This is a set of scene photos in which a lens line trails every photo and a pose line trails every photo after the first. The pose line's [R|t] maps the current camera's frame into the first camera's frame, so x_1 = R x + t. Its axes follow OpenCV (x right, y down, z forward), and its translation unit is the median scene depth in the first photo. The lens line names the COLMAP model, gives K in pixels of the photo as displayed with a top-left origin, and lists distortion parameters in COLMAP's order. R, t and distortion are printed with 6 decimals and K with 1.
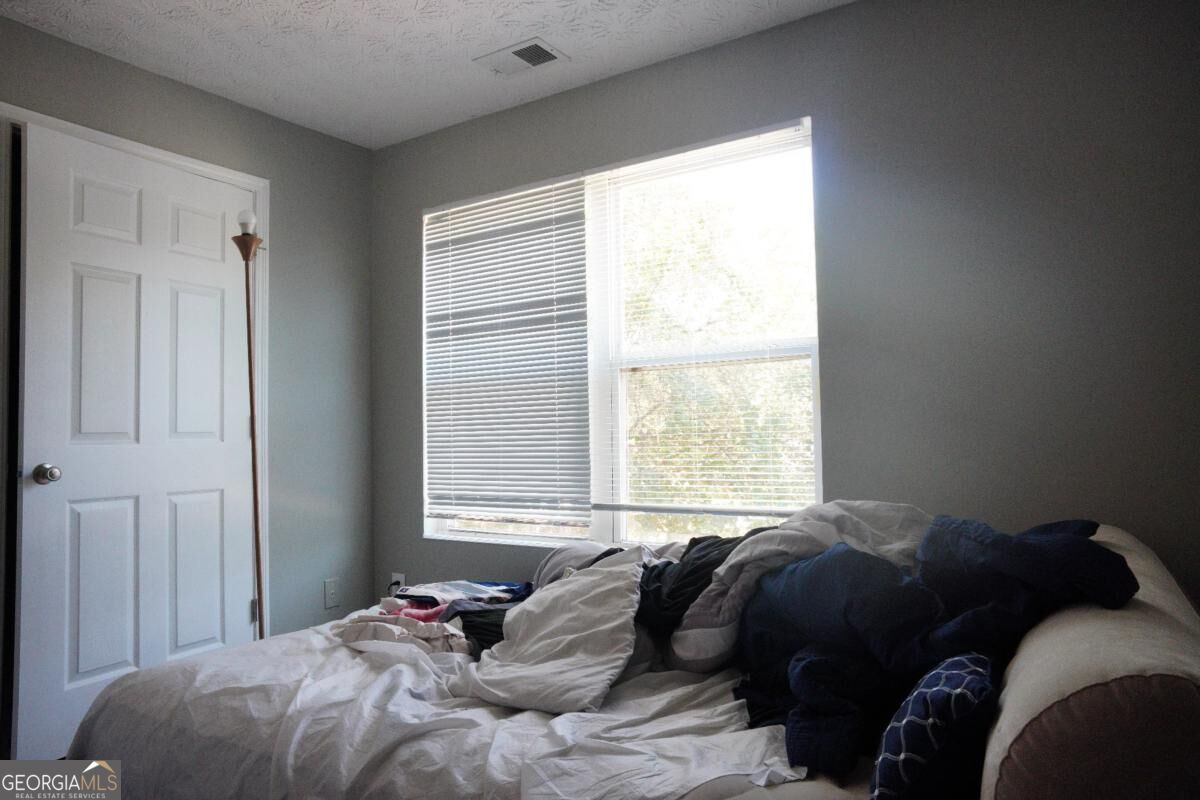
lens RADIAL K [[811.1, 0, 603.5], [0, 811.1, 396.9], [0, 0, 1]] dist [-0.096663, 0.103414]
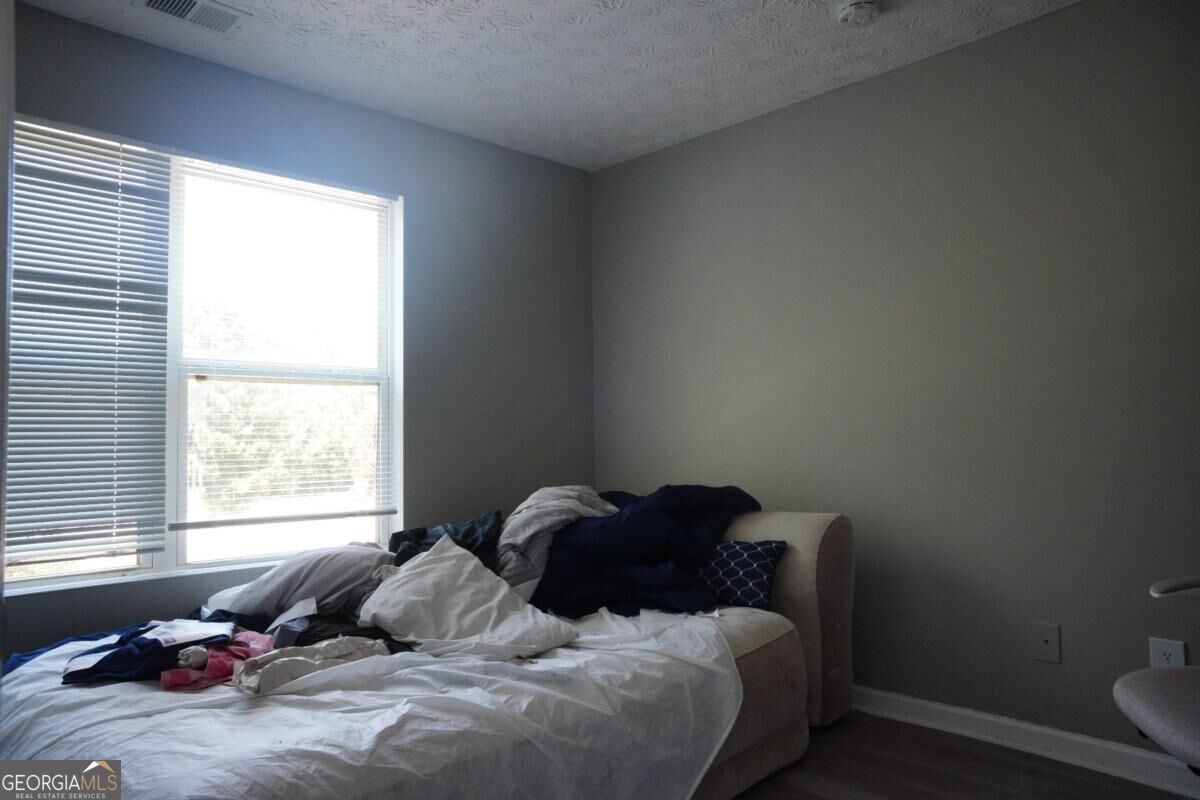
lens RADIAL K [[811.1, 0, 603.5], [0, 811.1, 396.9], [0, 0, 1]] dist [-0.096663, 0.103414]
pose [[0.206215, 0.067727, 0.976160, -0.761945], [-0.037571, 0.997414, -0.061265, 0.028197], [-0.977785, -0.024041, 0.208227, 0.351673]]
